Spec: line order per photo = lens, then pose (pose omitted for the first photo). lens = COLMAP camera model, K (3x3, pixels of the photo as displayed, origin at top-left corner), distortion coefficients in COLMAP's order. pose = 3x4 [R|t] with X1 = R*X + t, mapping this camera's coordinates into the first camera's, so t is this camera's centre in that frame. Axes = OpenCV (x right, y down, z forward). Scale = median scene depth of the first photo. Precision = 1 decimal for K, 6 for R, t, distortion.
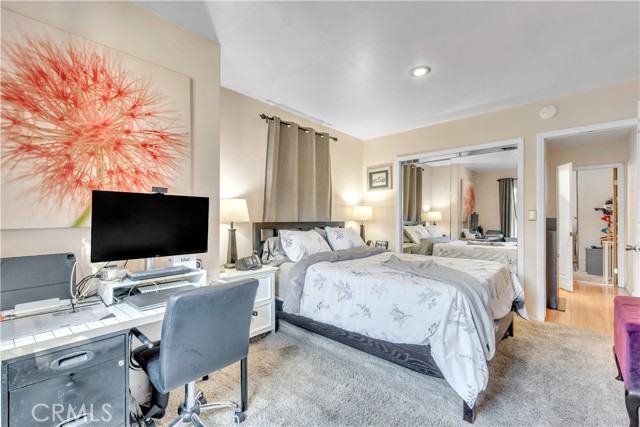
lens RADIAL K [[278.0, 0, 322.0], [0, 278.0, 217.3], [0, 0, 1]] dist [0.000704, -0.000007]
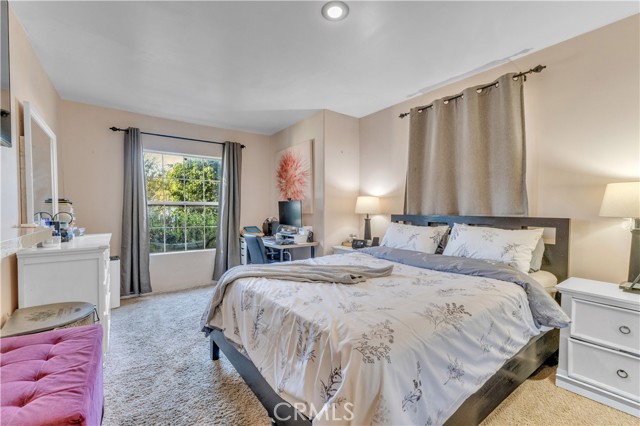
lens RADIAL K [[278.0, 0, 321.5], [0, 278.0, 212.2], [0, 0, 1]] dist [0.000704, -0.000007]
pose [[-0.200443, 0.009802, -0.979656, 0.900756], [0.004390, 0.999949, 0.009107, -0.003134], [0.979696, -0.002475, -0.200476, 0.910076]]
